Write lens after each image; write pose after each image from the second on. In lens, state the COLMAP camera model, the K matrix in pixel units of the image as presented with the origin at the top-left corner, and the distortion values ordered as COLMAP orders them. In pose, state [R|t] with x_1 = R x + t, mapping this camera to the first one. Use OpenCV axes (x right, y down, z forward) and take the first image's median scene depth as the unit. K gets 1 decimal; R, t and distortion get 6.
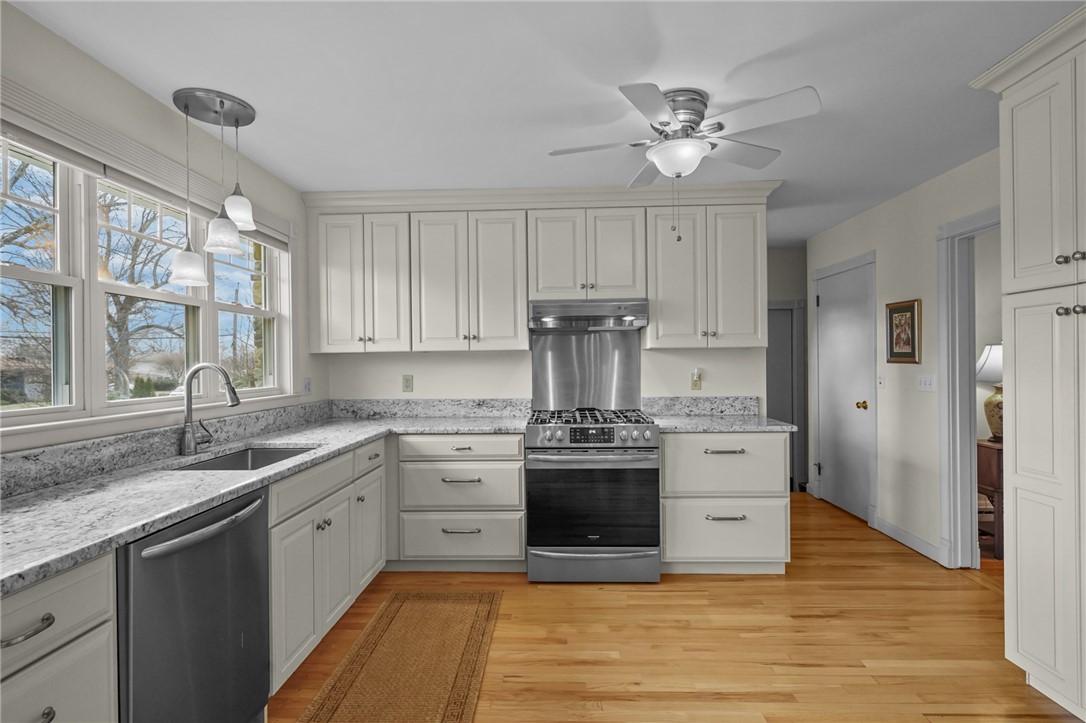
lens RADIAL K [[552.4, 0, 535.8], [0, 552.4, 365.9], [0, 0, 1]] dist [0.002340, 0.001250]
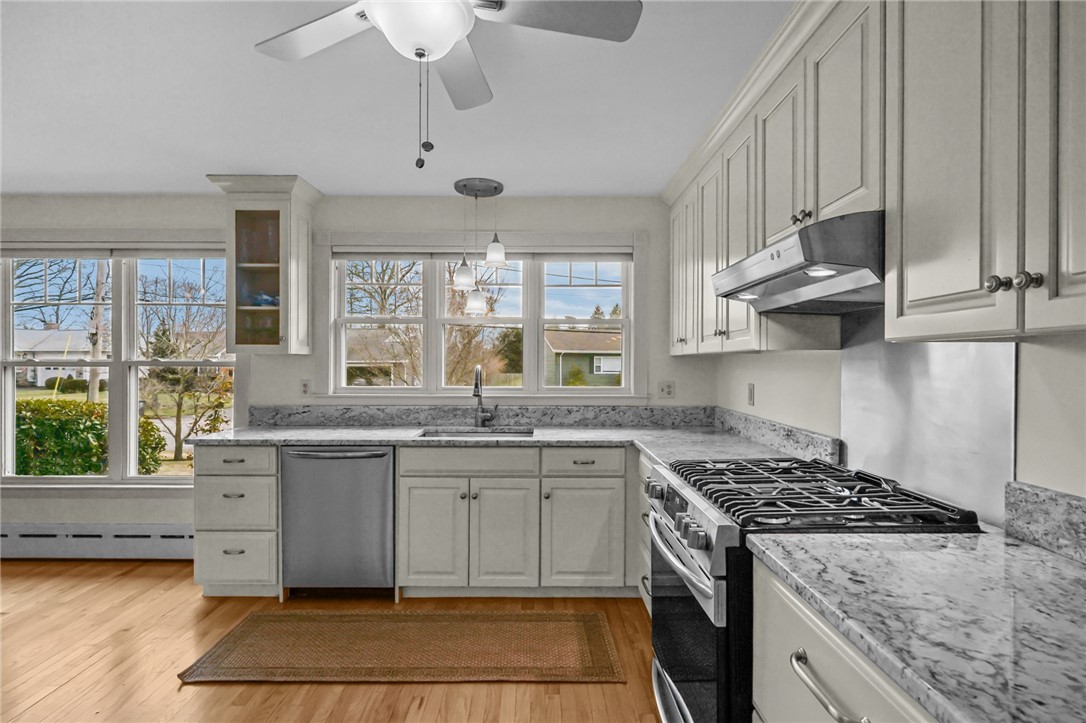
lens RADIAL K [[552.4, 0, 568.2], [0, 552.4, 365.6], [0, 0, 1]] dist [0.002340, 0.001250]
pose [[0.060201, 0.017947, -0.998025, 0.826747], [-0.014507, 0.999748, 0.017103, -0.031341], [0.998081, 0.013449, 0.060446, 1.083851]]
